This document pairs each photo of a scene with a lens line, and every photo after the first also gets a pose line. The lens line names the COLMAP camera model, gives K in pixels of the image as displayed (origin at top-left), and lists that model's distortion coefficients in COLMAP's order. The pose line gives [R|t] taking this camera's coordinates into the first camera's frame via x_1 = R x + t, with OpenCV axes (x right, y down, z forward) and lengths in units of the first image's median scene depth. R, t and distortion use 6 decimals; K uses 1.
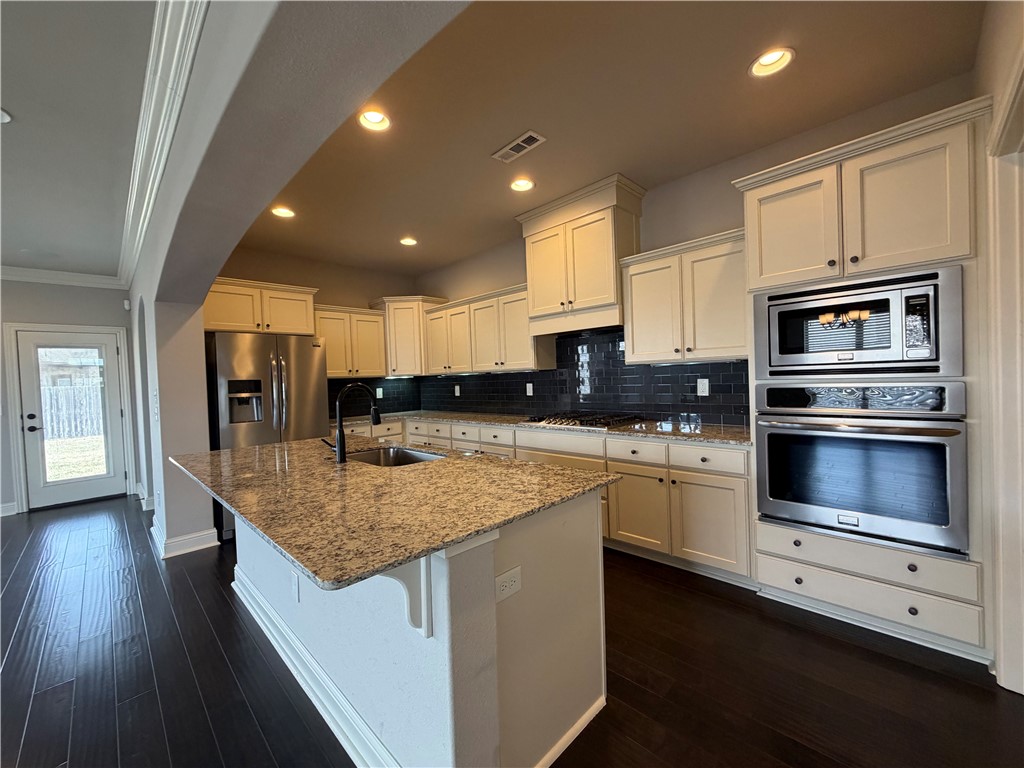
lens RADIAL K [[408.6, 0, 511.6], [0, 408.6, 385.5], [0, 0, 1]] dist [0.000444, 0.000178]
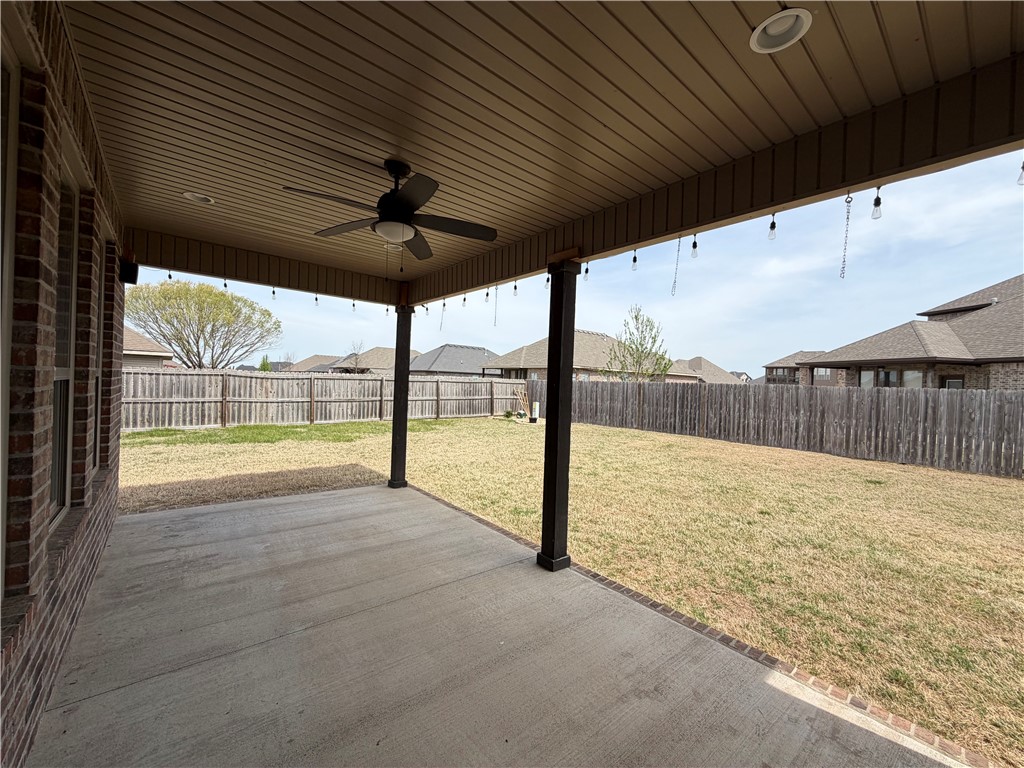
lens RADIAL K [[408.6, 0, 510.9], [0, 408.6, 388.7], [0, 0, 1]] dist [0.000444, 0.000178]
pose [[-0.090705, 0.047547, -0.994742, -0.385978], [-0.047822, 0.997499, 0.052040, 0.001210], [0.994729, 0.052291, -0.088204, 0.368644]]
